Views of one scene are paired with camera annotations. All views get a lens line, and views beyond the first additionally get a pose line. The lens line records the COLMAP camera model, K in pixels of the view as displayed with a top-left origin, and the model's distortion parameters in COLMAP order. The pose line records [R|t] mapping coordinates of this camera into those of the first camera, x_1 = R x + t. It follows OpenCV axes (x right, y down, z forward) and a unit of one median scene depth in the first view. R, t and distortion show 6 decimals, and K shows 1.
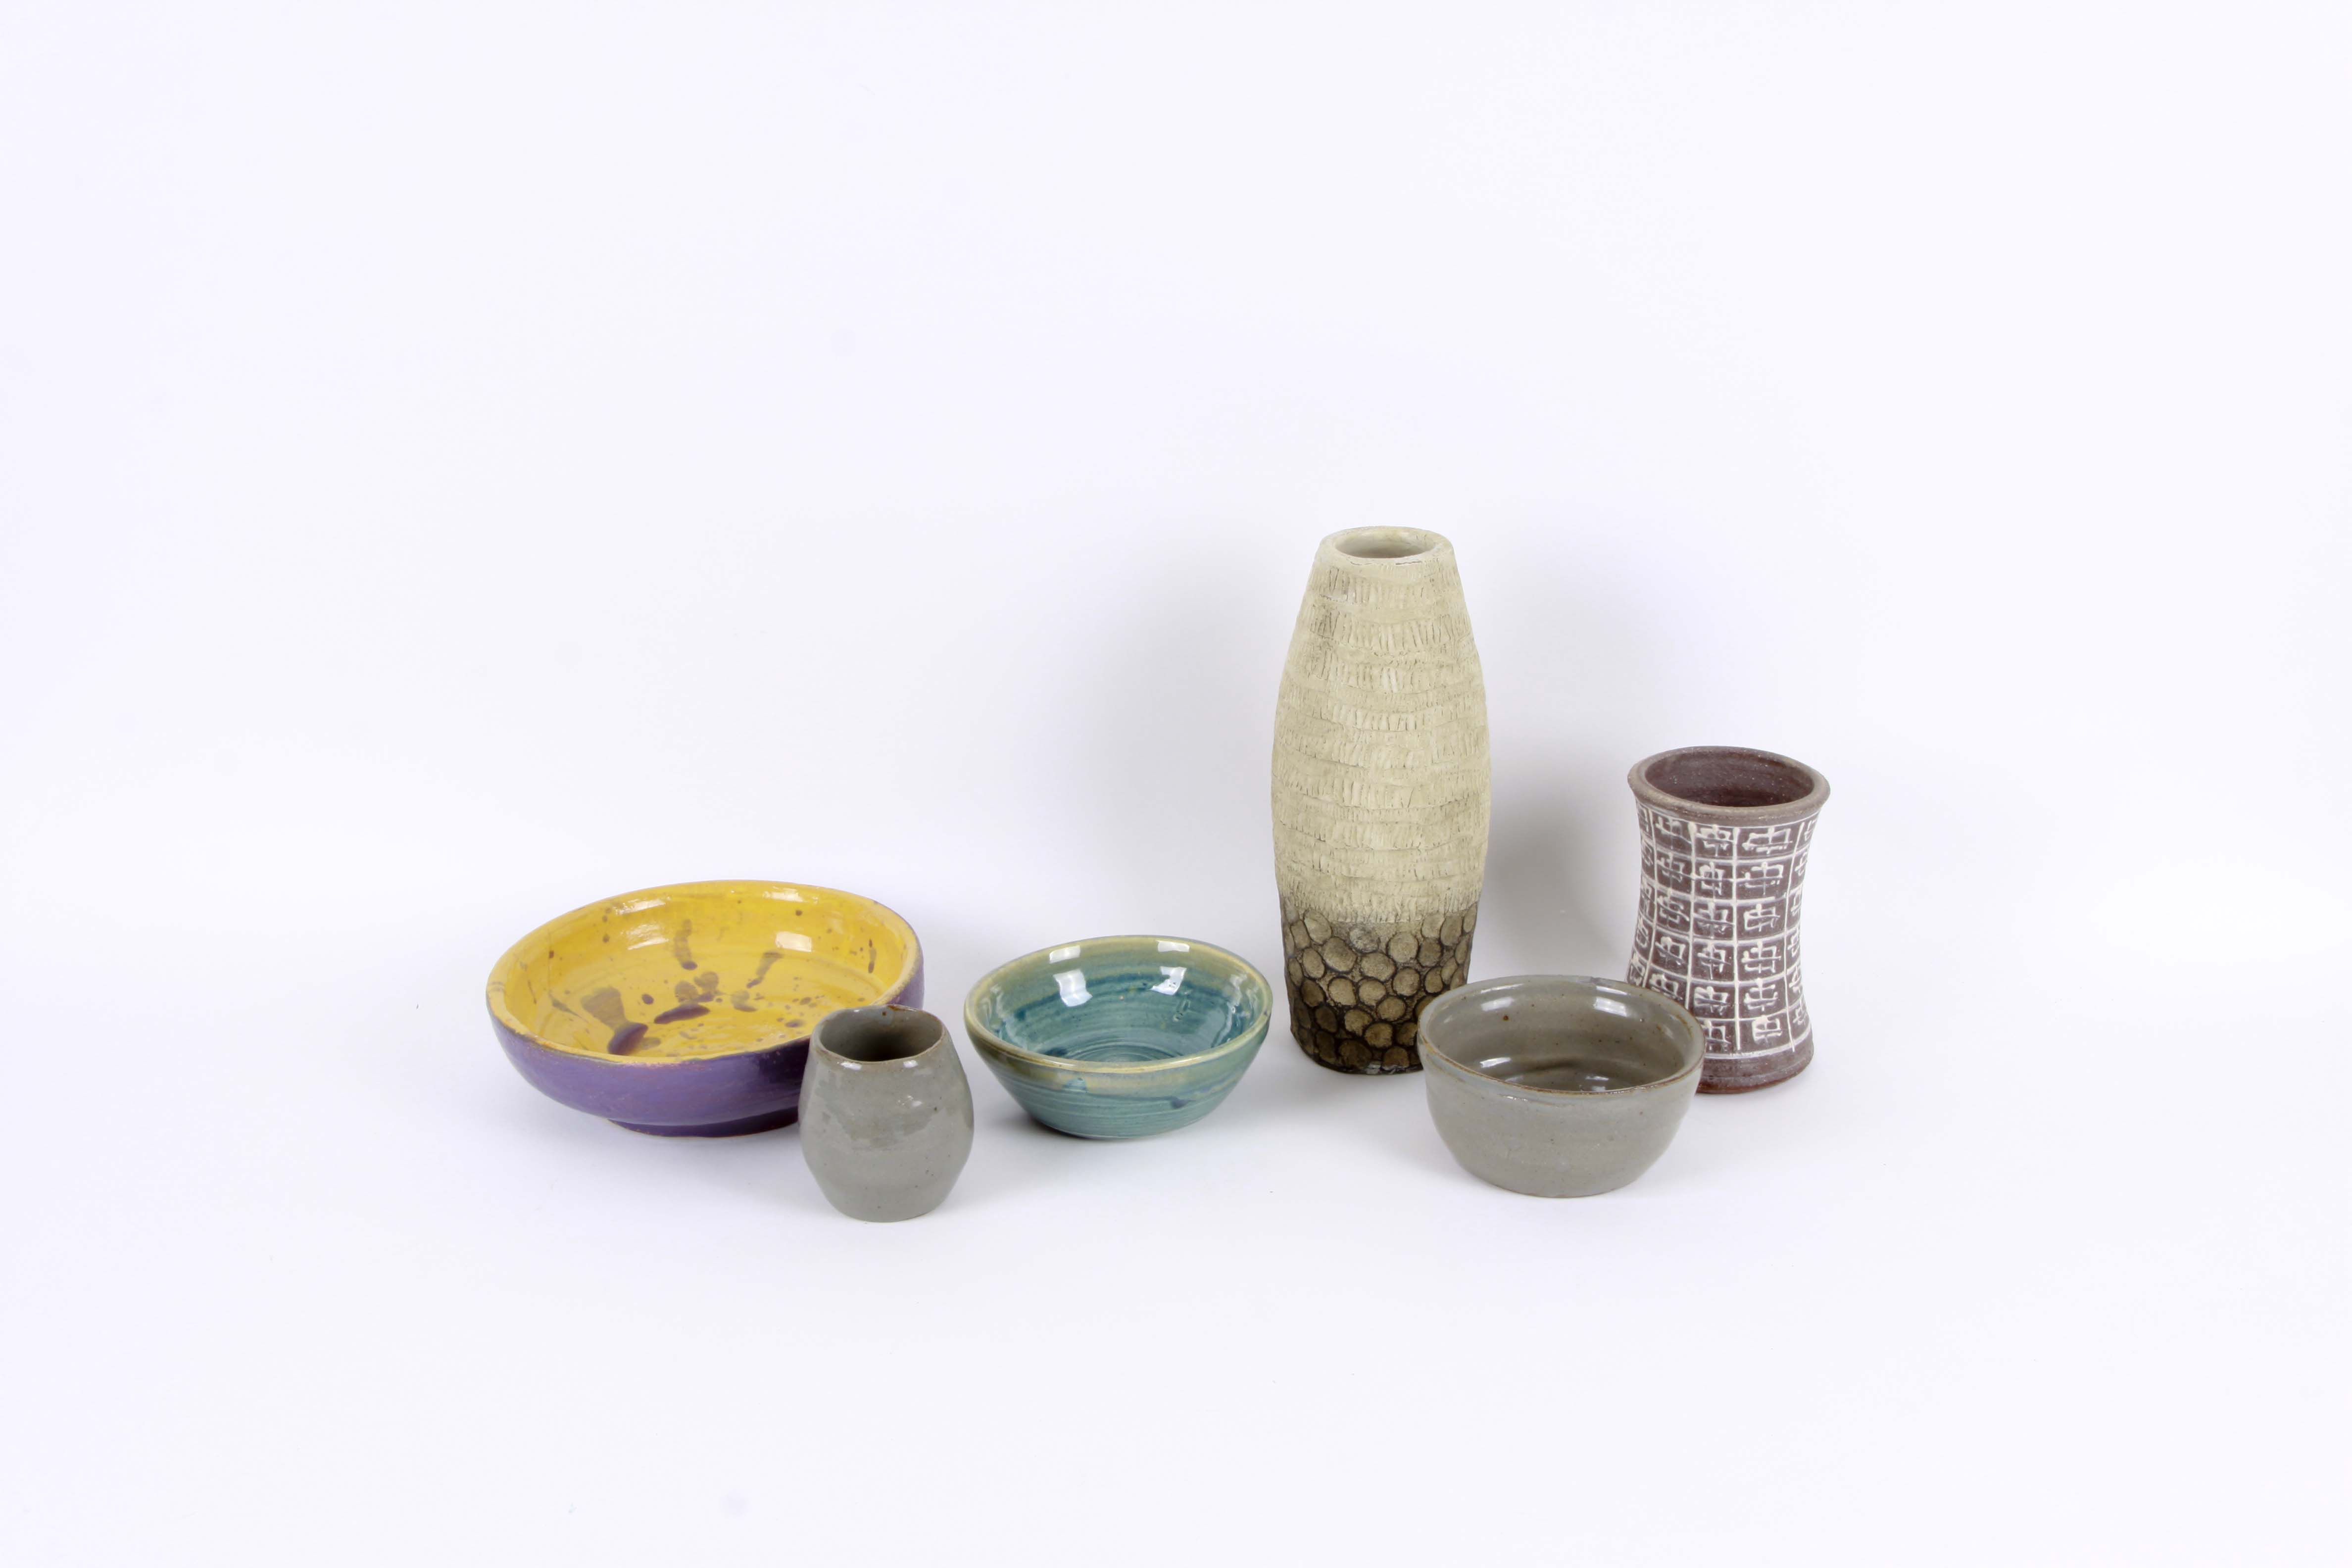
lens RADIAL K [[3051.3, 0, 1181.1], [0, 3051.3, 777.8], [0, 0, 1]] dist [-0.037901, 0.000000]
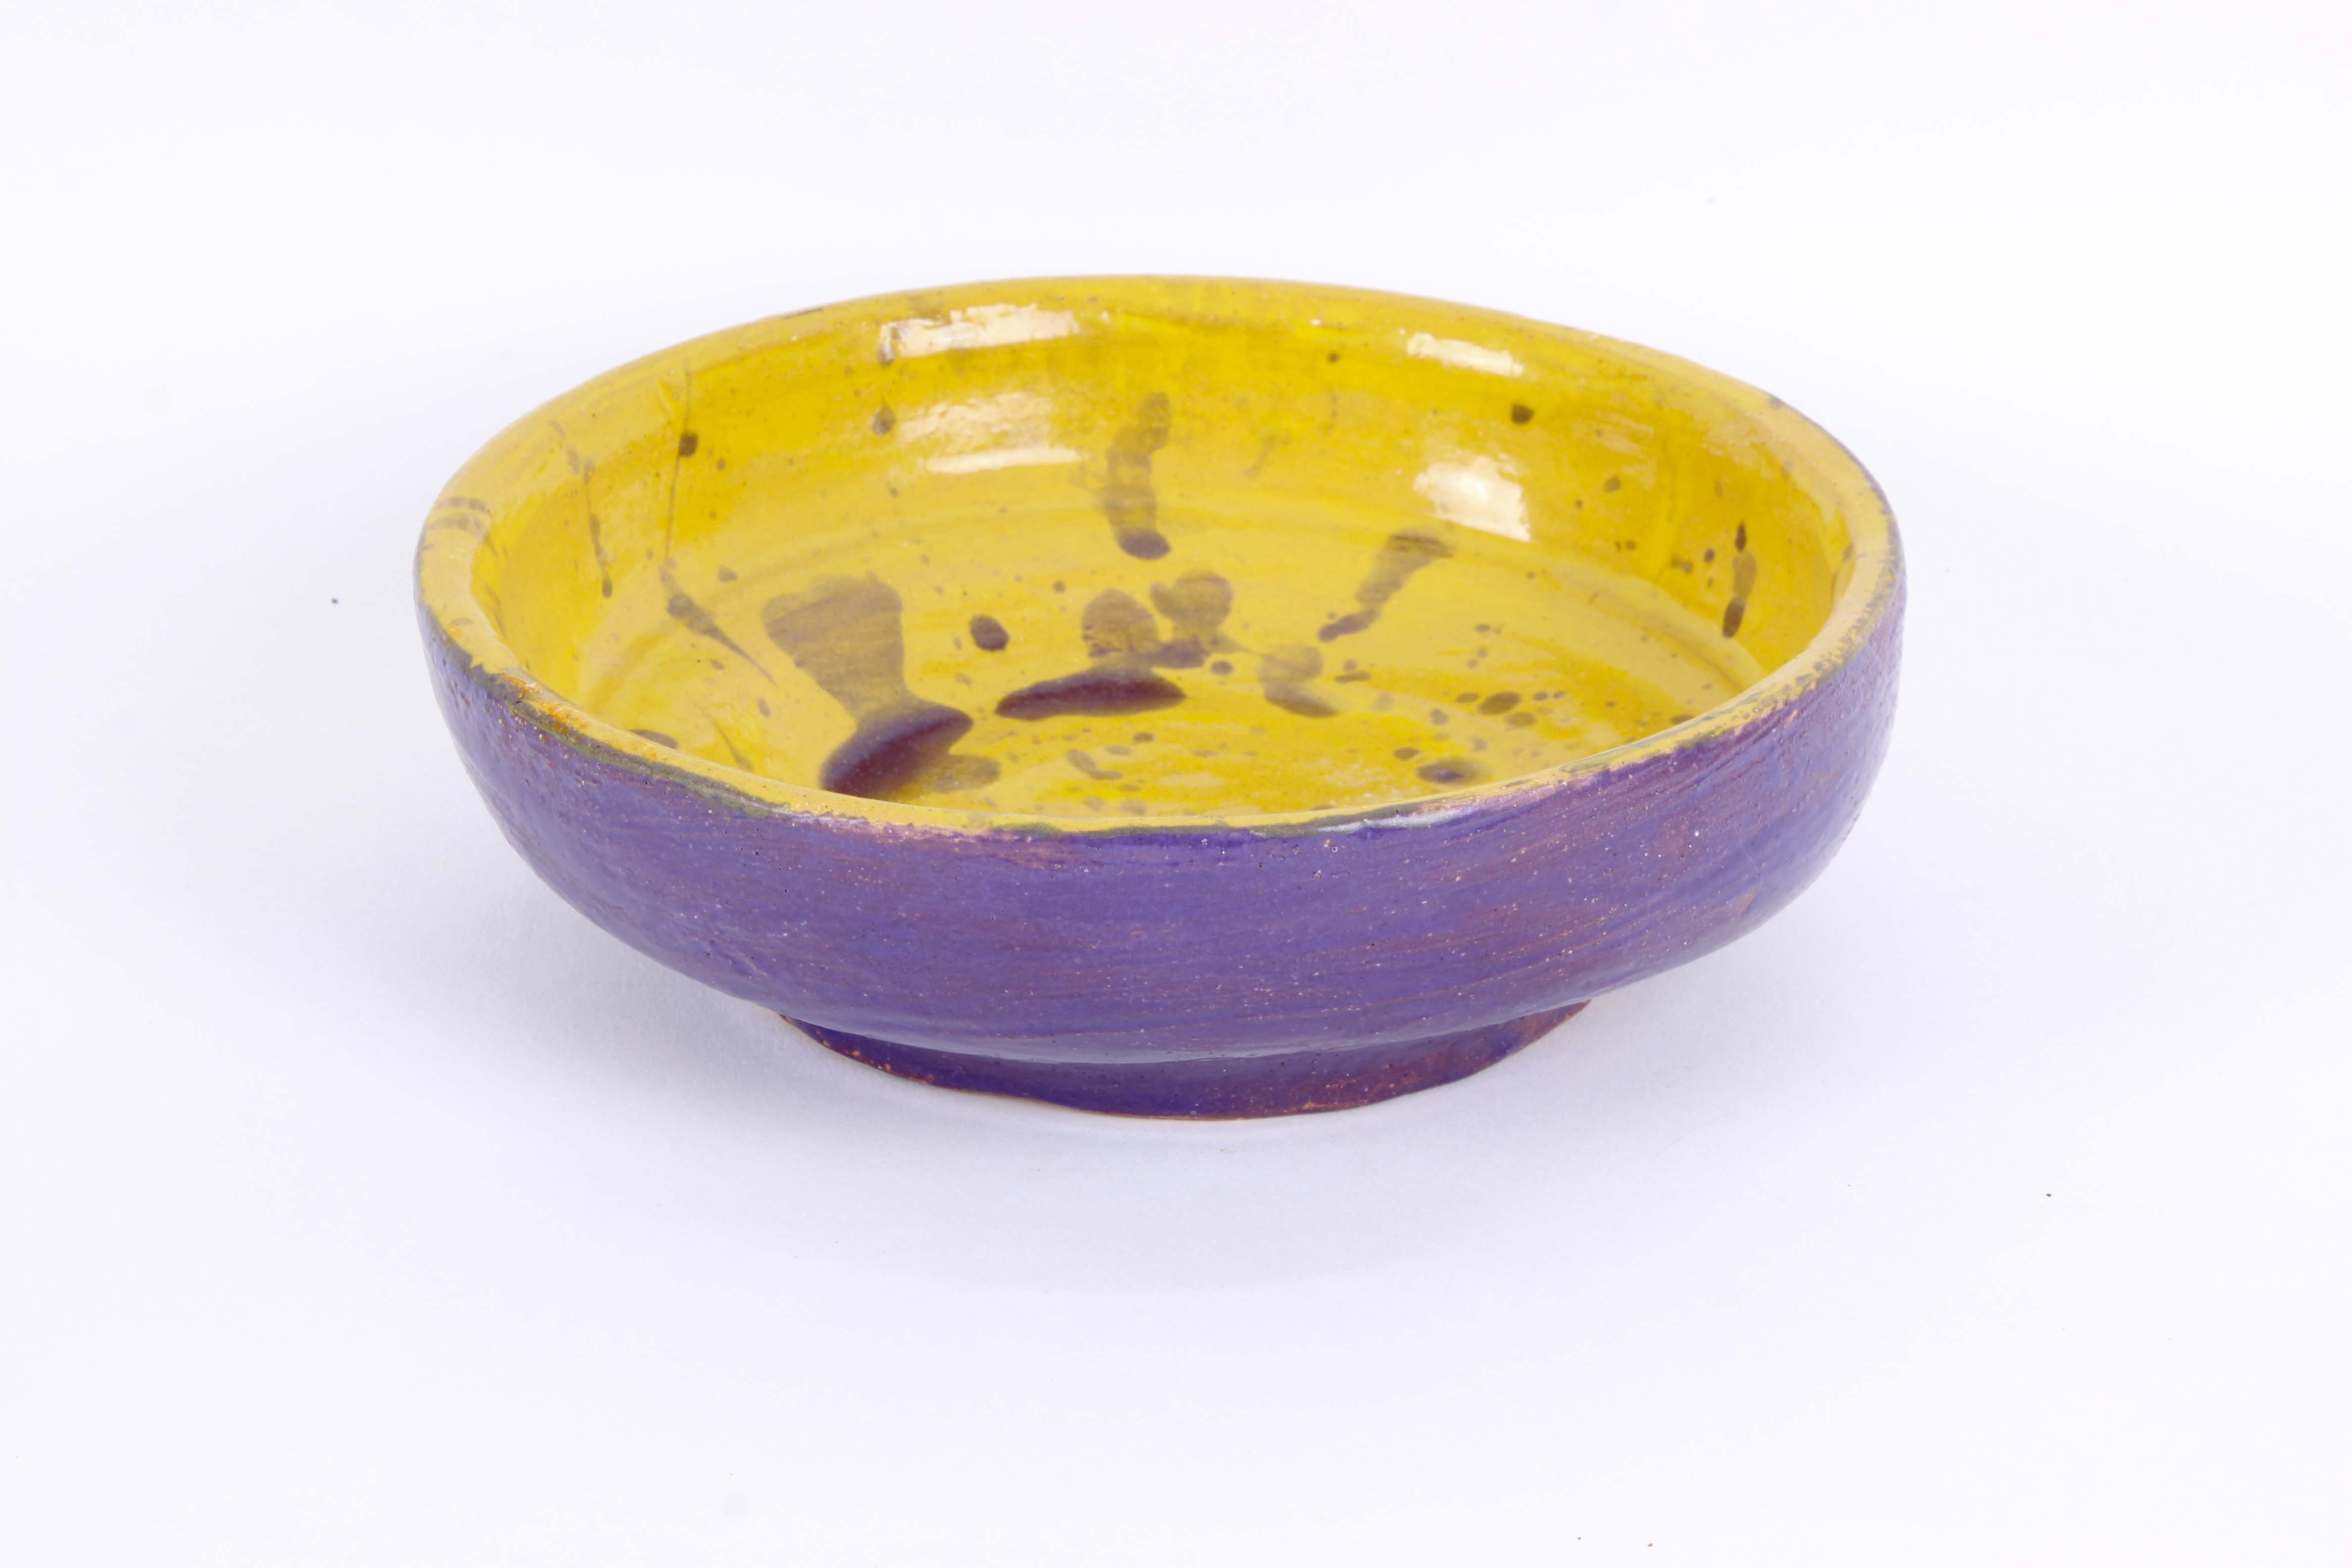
lens RADIAL K [[6510.3, 0, 1187.6], [0, 6510.3, 784.0], [0, 0, 1]] dist [0.151068, 0.000000]
pose [[0.968618, 0.125026, -0.214821, -0.015252], [-0.112862, 0.991279, 0.068034, 0.041135], [0.221454, -0.041654, 0.974281, 0.373572]]
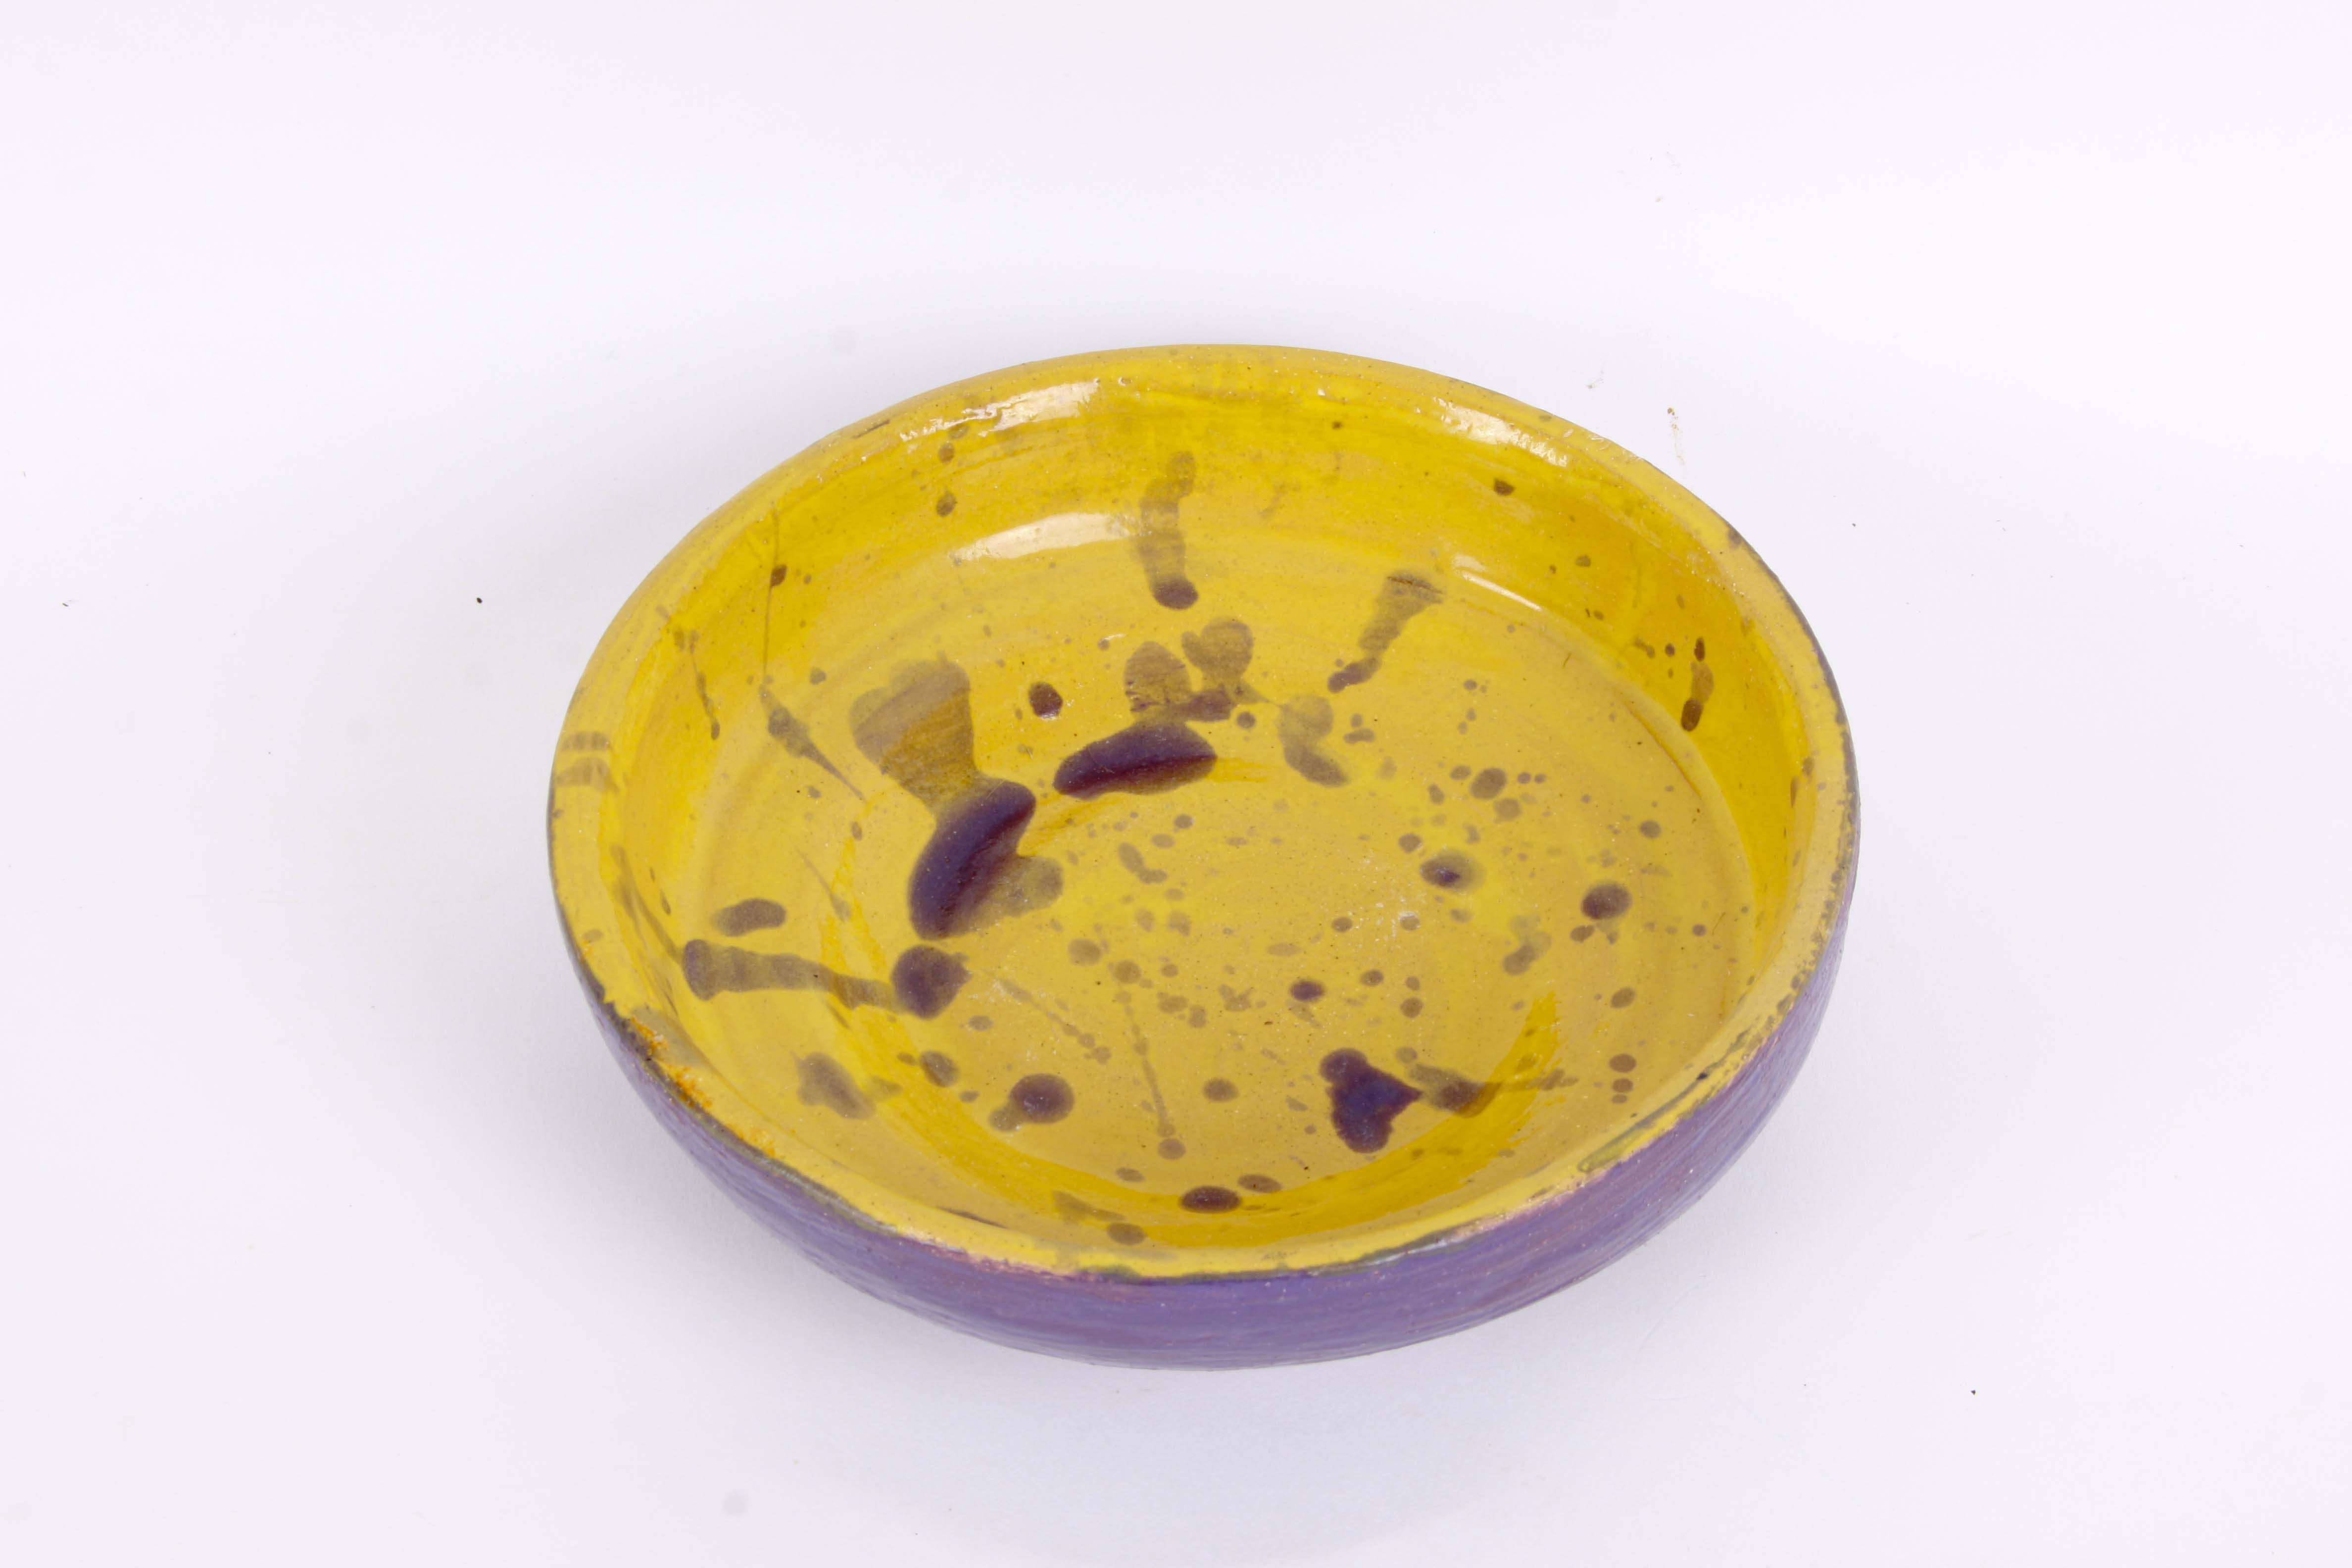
lens RADIAL K [[4212.4, 0, 1178.7], [0, 4212.4, 792.2], [0, 0, 1]] dist [-0.023850, 0.000000]
pose [[0.974913, 0.172676, -0.140458, -0.090056], [-0.097785, 0.899120, 0.426640, -0.125901], [0.199959, -0.402202, 0.893448, 0.565027]]
